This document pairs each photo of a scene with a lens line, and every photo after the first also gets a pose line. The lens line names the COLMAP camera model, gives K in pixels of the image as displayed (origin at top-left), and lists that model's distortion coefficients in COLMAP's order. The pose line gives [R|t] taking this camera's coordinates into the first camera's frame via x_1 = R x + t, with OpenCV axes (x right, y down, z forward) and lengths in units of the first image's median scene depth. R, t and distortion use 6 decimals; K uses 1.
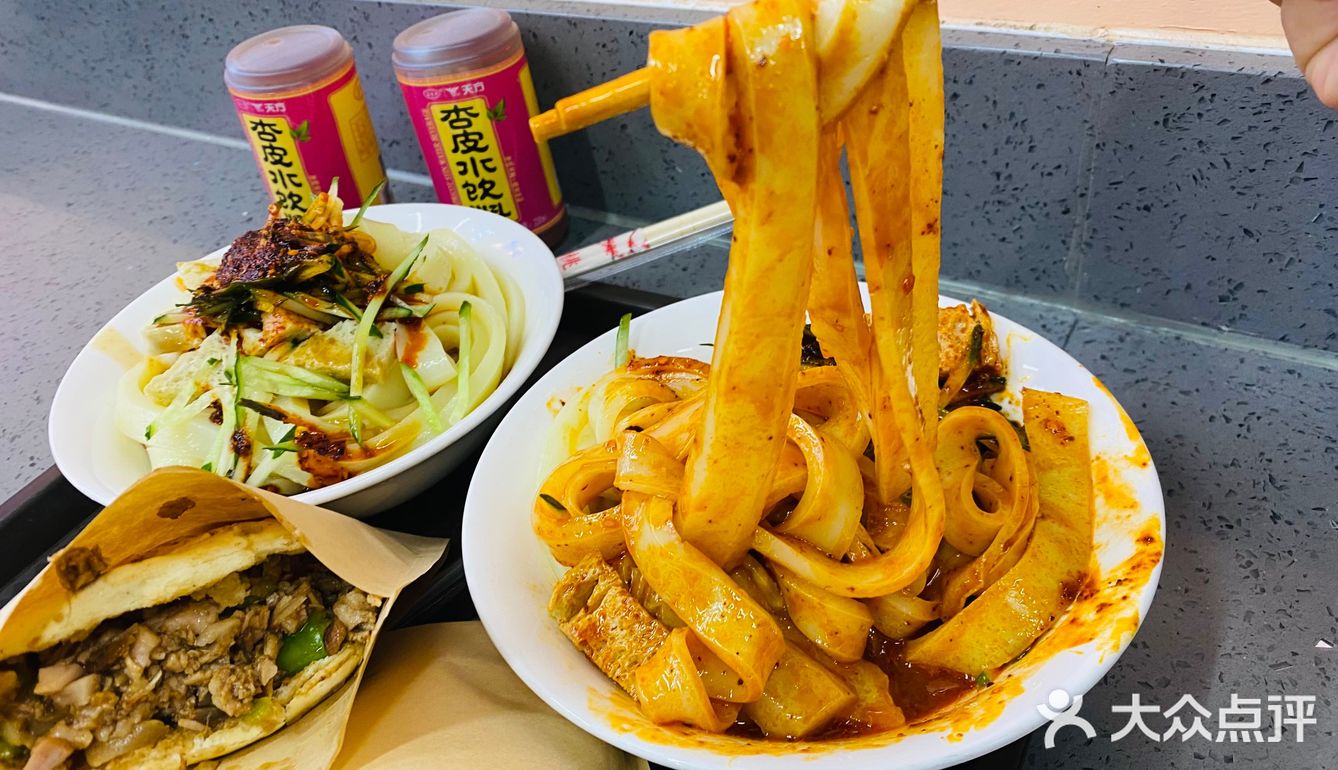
lens RADIAL K [[1042.3, 0, 633.4], [0, 1042.3, 354.1], [0, 0, 1]] dist [0.041900, -0.039897]
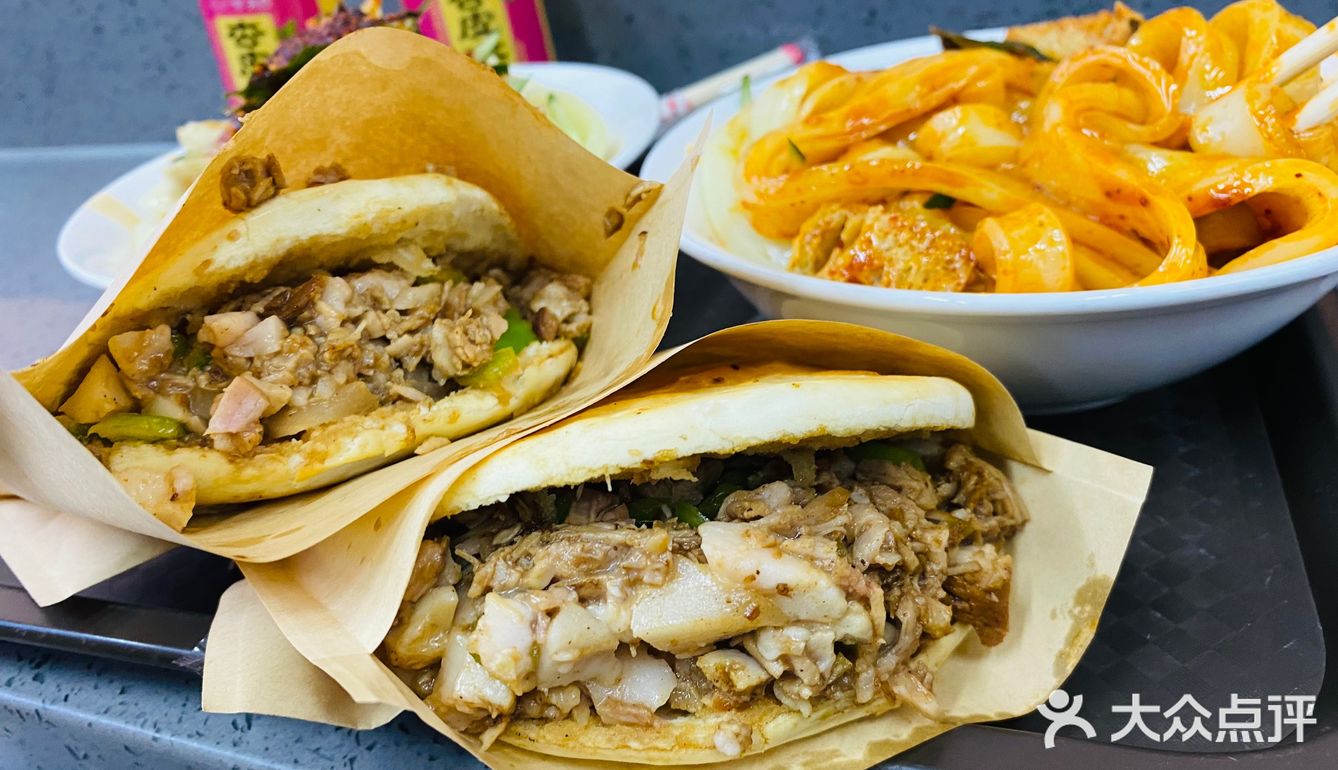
lens RADIAL K [[1051.0, 0, 635.3], [0, 1051.0, 349.6], [0, 0, 1]] dist [0.006548, 0.006441]
pose [[0.982392, -0.096005, 0.160275, -0.264116], [0.121771, 0.979647, -0.159573, 0.322414], [-0.141693, 0.176280, 0.974089, 0.168057]]
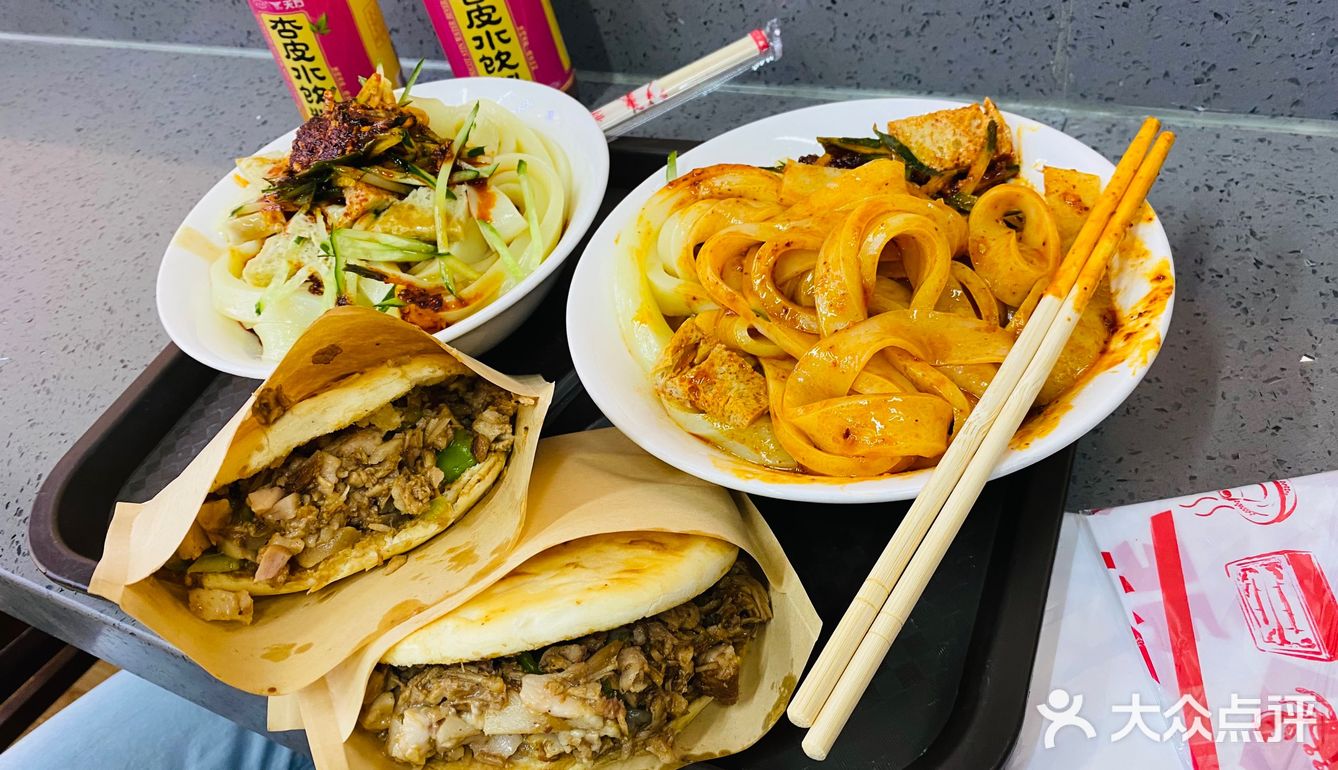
lens RADIAL K [[1051.0, 0, 635.3], [0, 1051.0, 349.6], [0, 0, 1]] dist [0.006548, 0.006441]
pose [[0.992344, -0.120546, 0.026885, -0.099440], [0.117079, 0.987449, 0.106004, 0.043996], [-0.039325, -0.102045, 0.994002, -0.116517]]
